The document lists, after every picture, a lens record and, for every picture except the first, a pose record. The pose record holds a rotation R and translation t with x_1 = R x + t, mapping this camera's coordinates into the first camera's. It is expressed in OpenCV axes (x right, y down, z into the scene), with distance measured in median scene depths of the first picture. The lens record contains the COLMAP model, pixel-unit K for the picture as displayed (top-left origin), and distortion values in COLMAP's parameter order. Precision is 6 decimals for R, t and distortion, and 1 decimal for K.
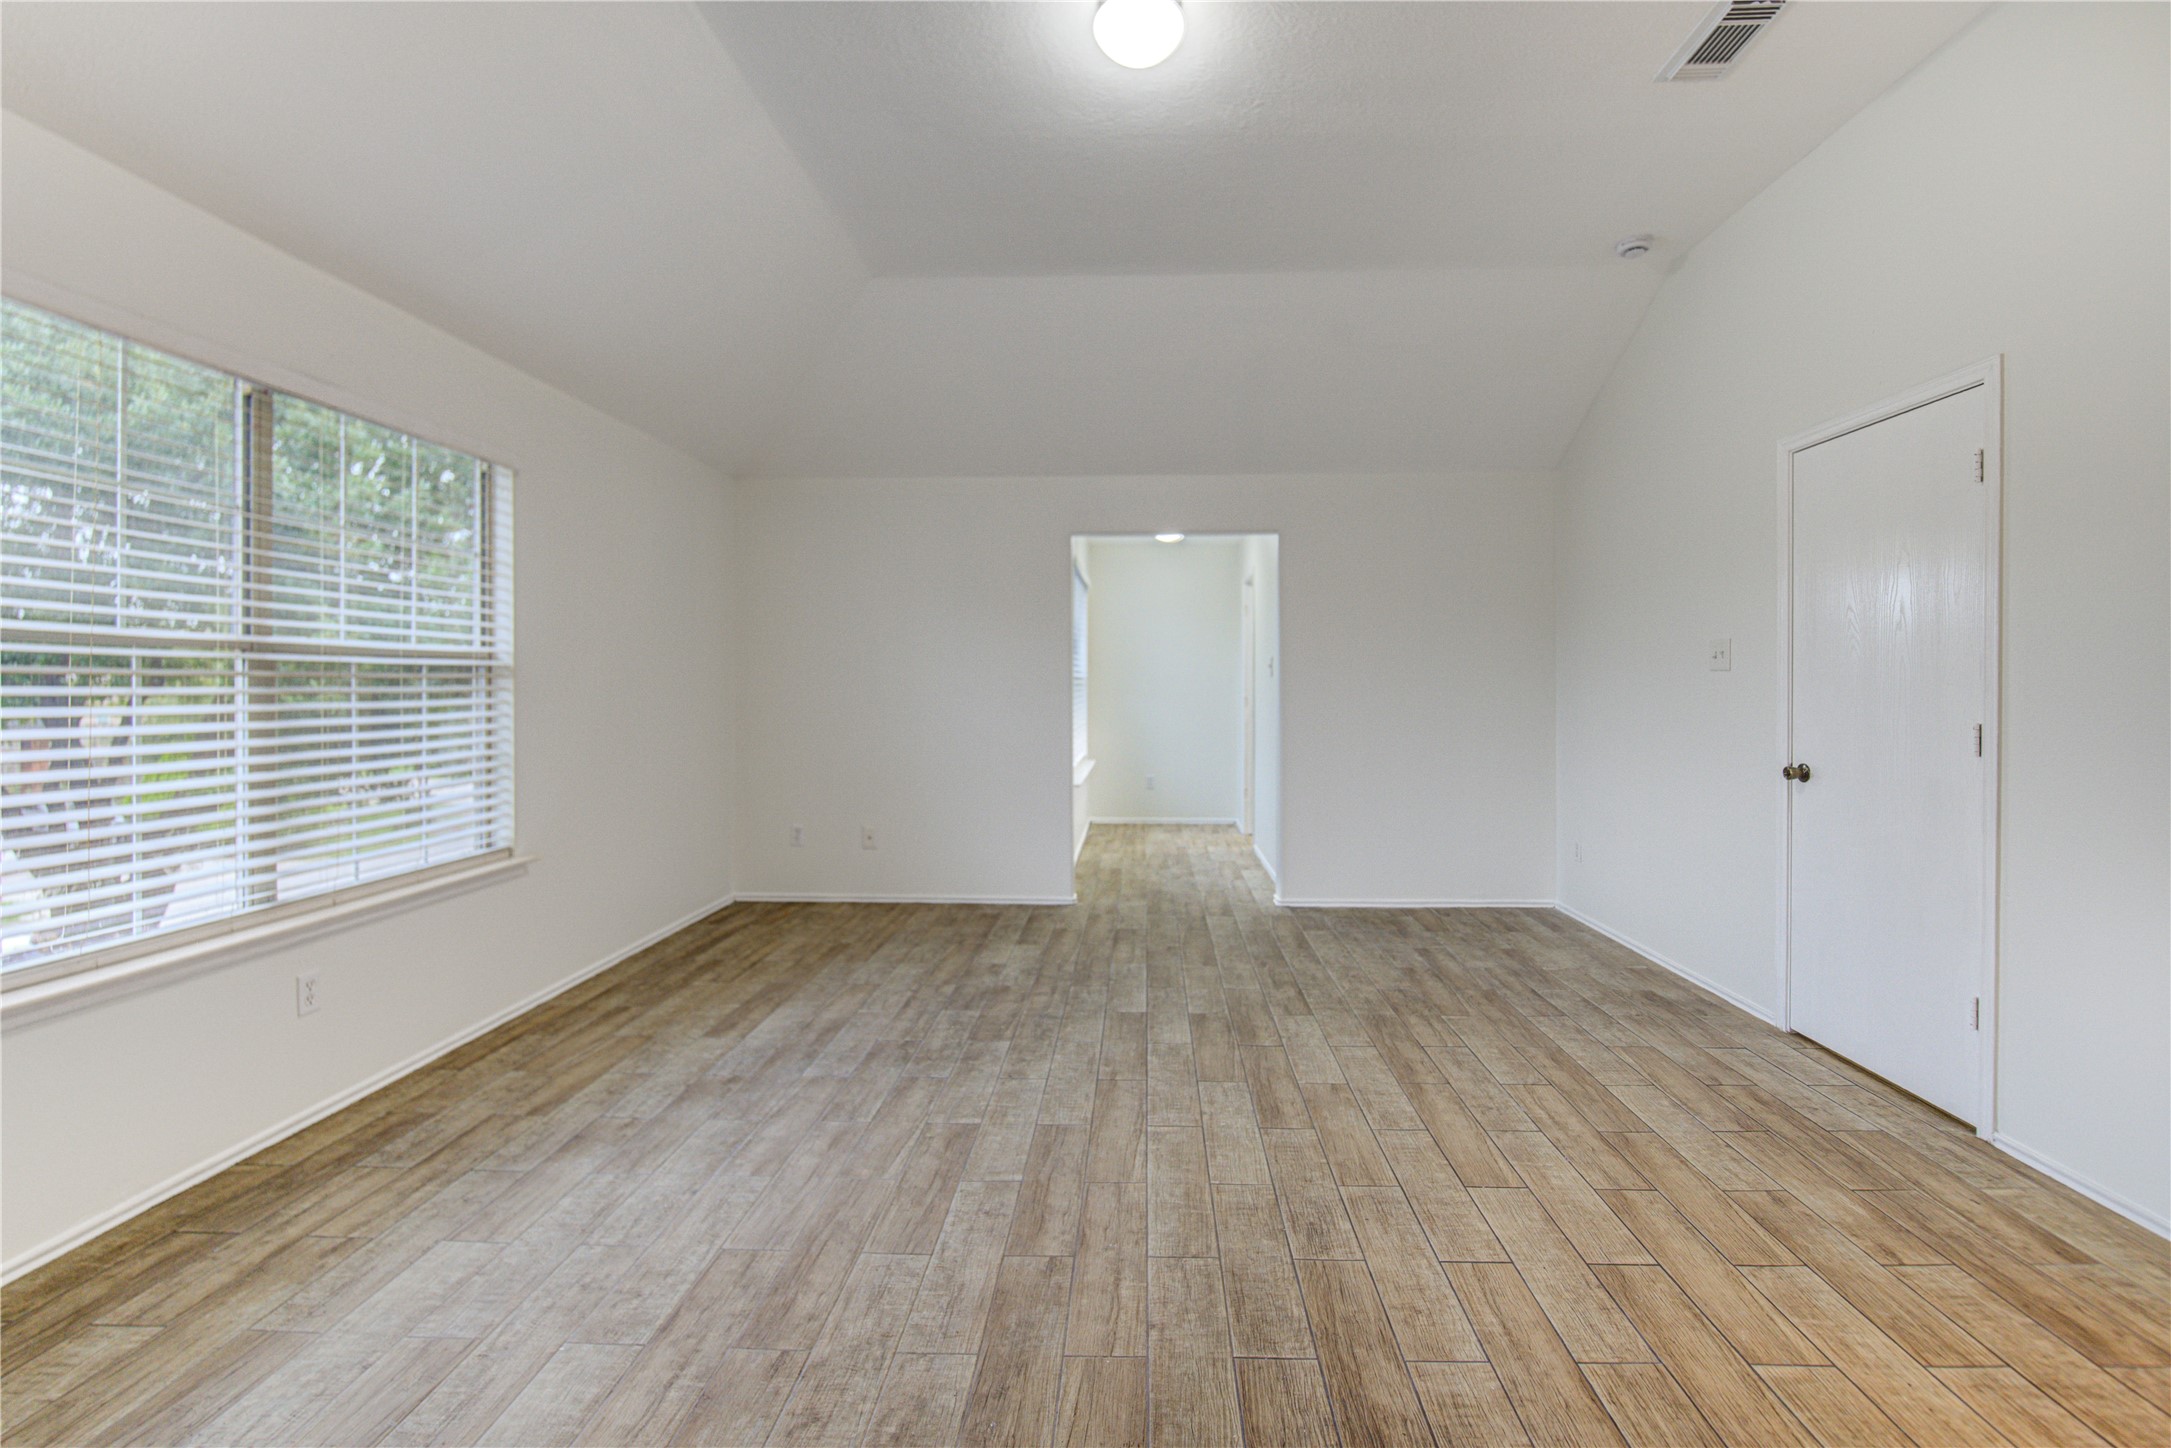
lens RADIAL K [[947.5, 0, 1117.9], [0, 947.5, 694.5], [0, 0, 1]] dist [-0.003938, -0.004567]
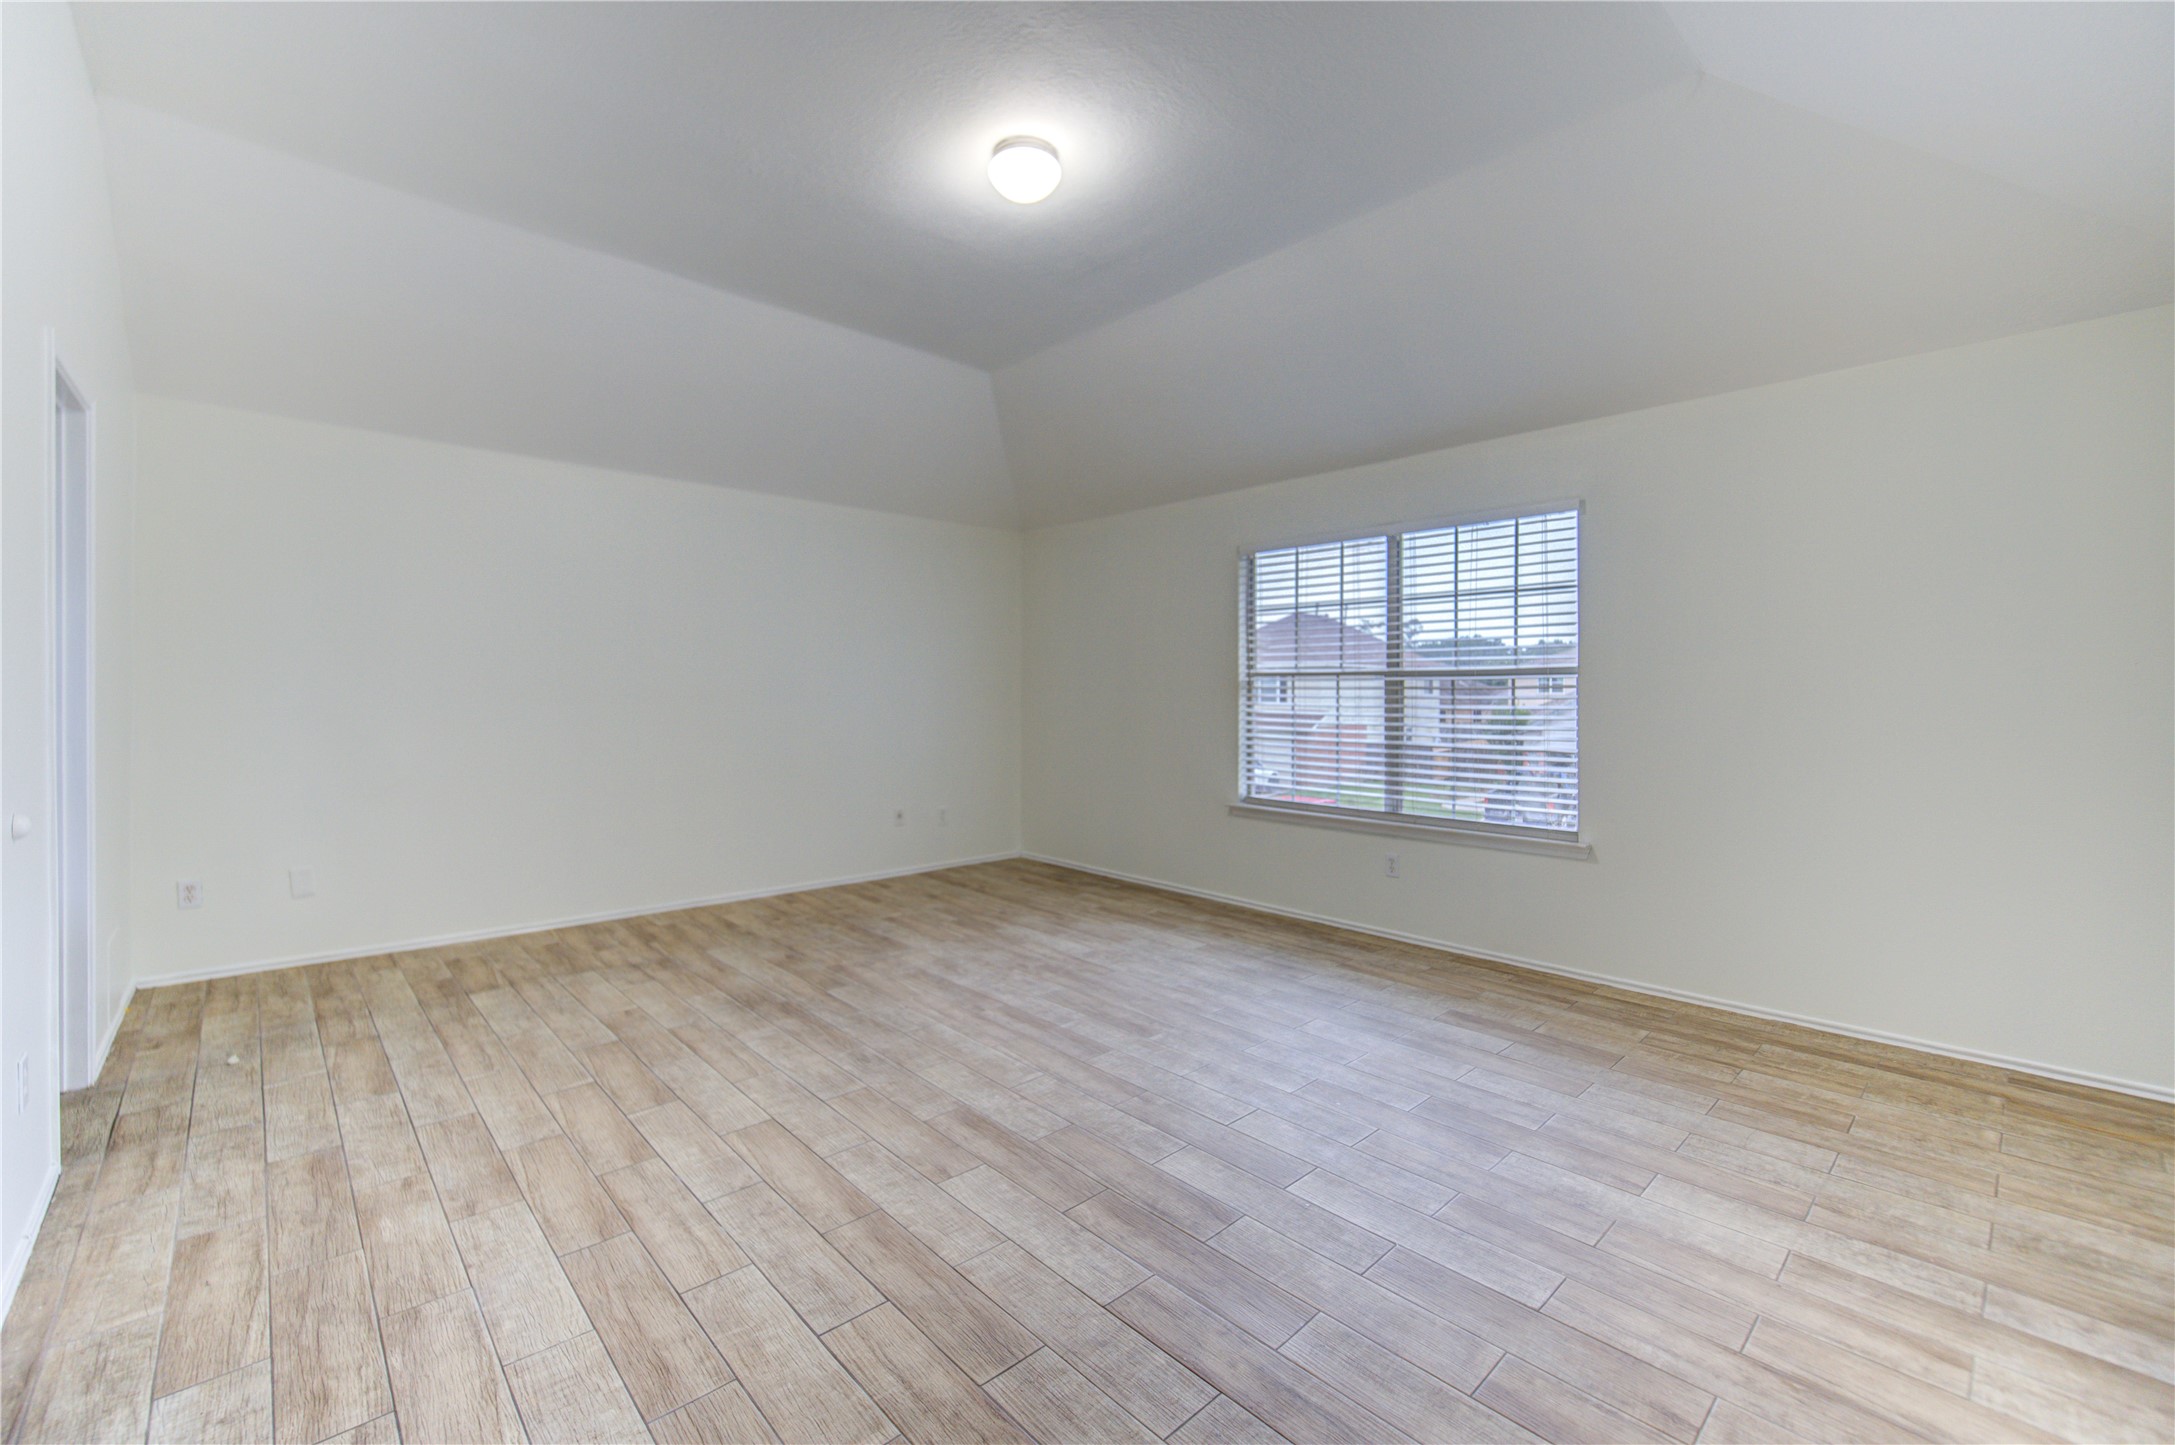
lens RADIAL K [[892.9, 0, 1087.5], [0, 892.9, 722.5], [0, 0, 1]] dist [-0.000265, -0.005834]
pose [[-0.709350, 0.021512, -0.704528, 0.733709], [-0.012669, 0.998984, 0.043258, -0.022186], [0.704743, 0.039611, -0.708356, 1.741312]]
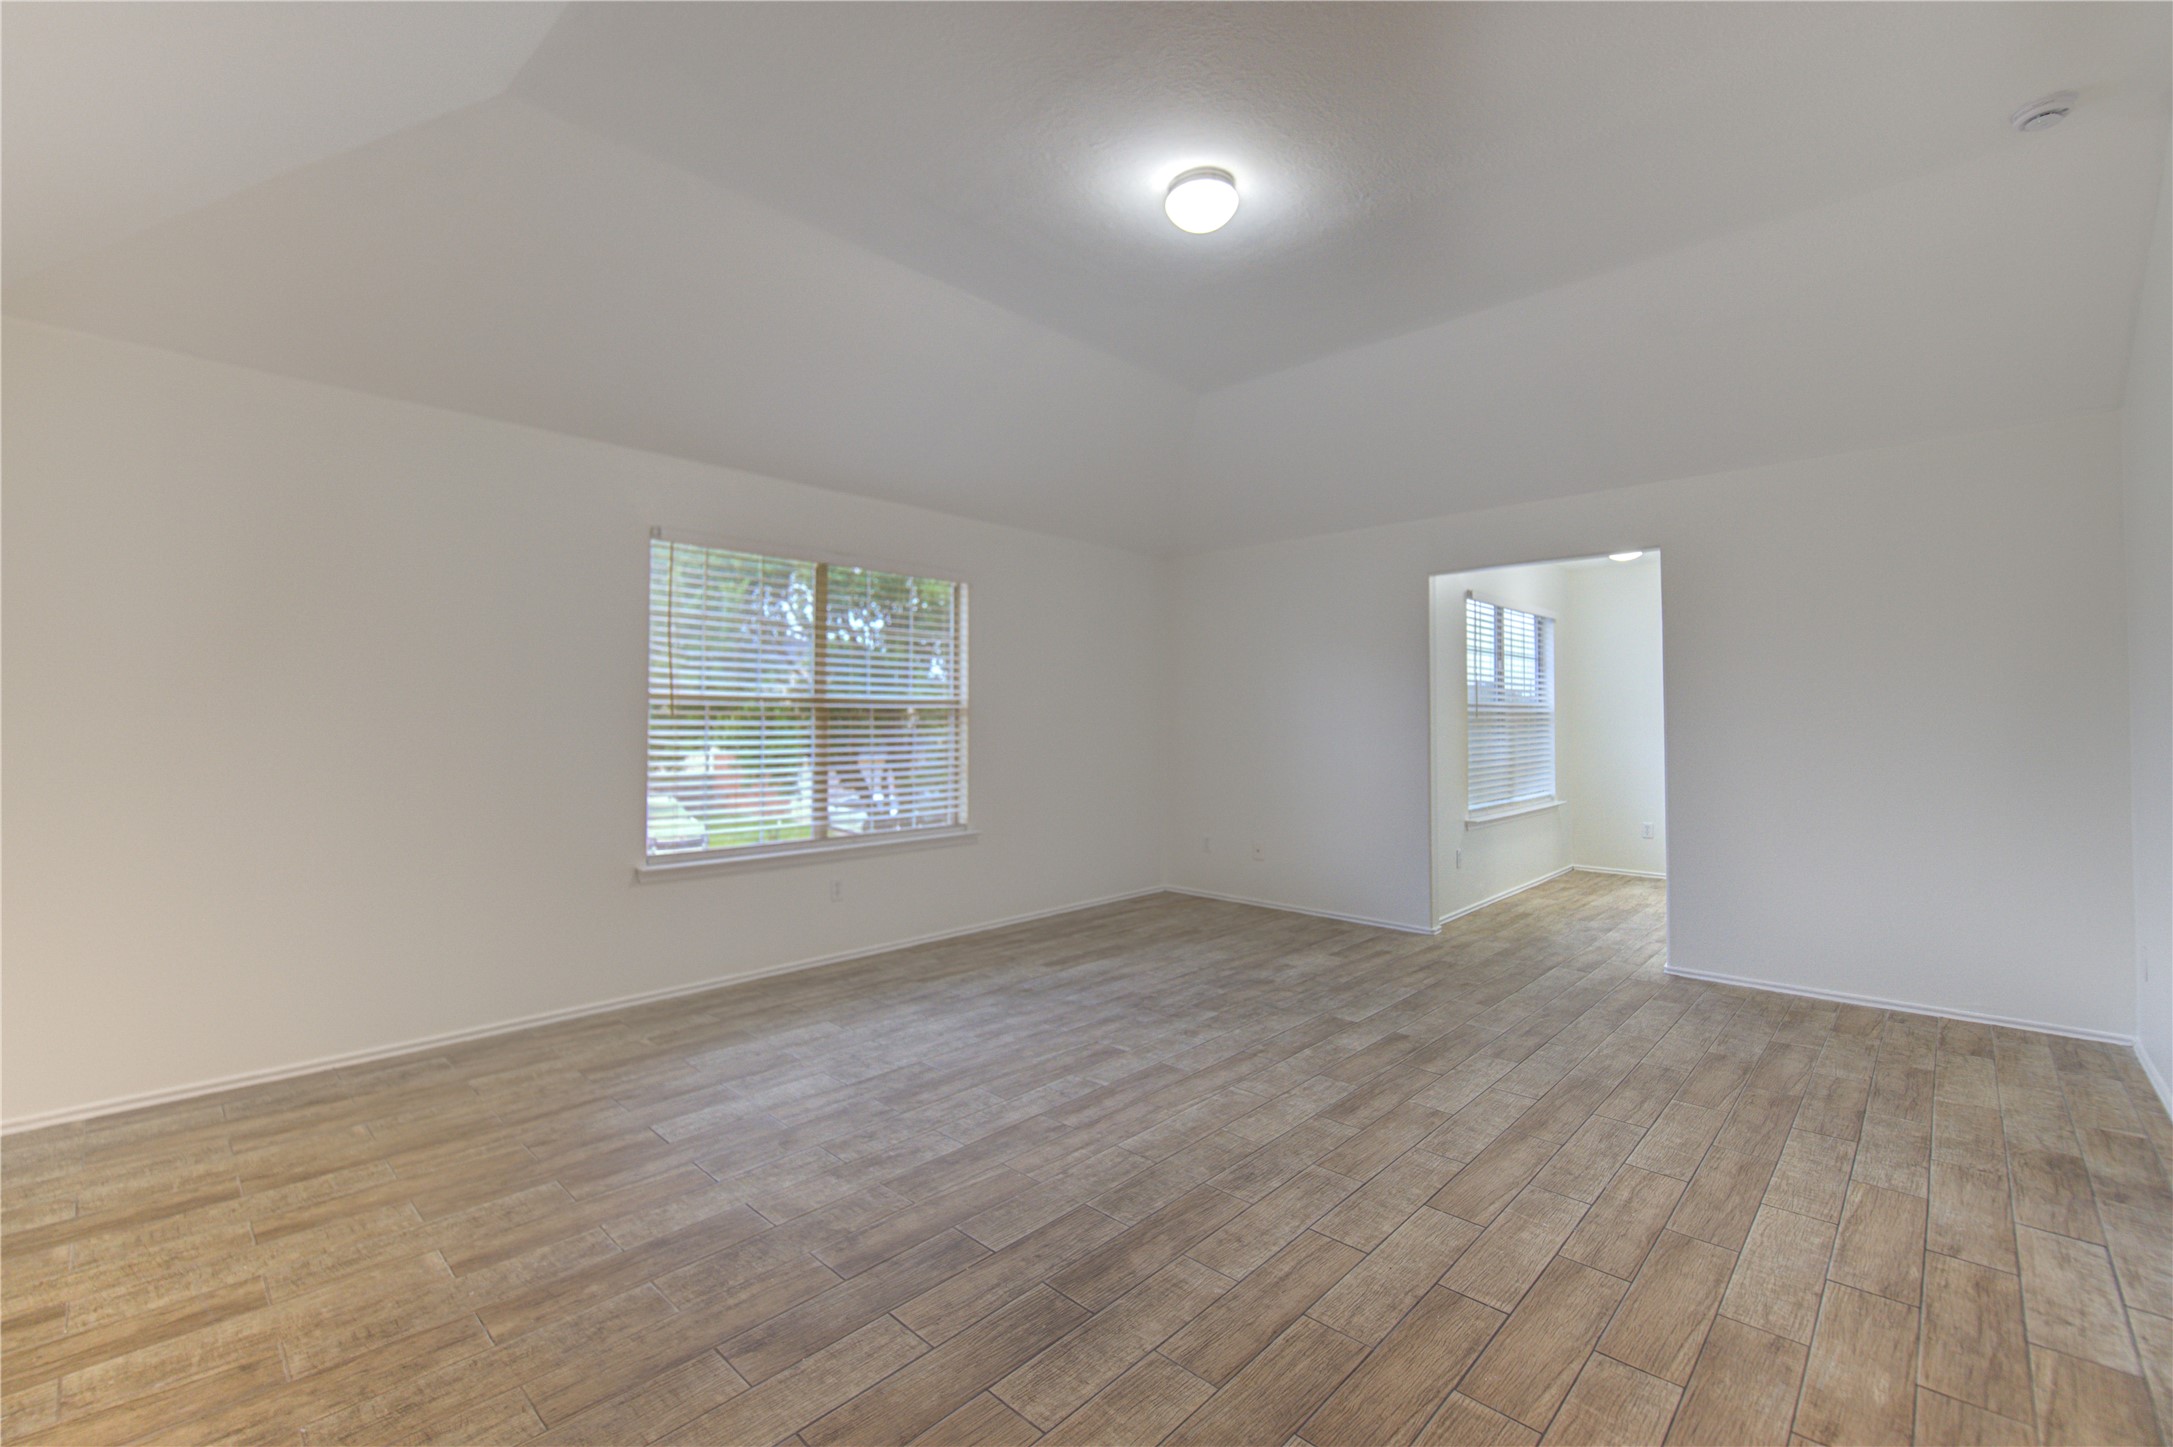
lens RADIAL K [[918.3, 0, 1049.2], [0, 918.3, 704.1], [0, 0, 1]] dist [-0.011307, -0.001179]
pose [[0.730345, -0.010189, -0.683003, 0.645223], [-0.007951, 0.999694, -0.023415, -0.003386], [0.683032, 0.022531, 0.730041, -0.025548]]
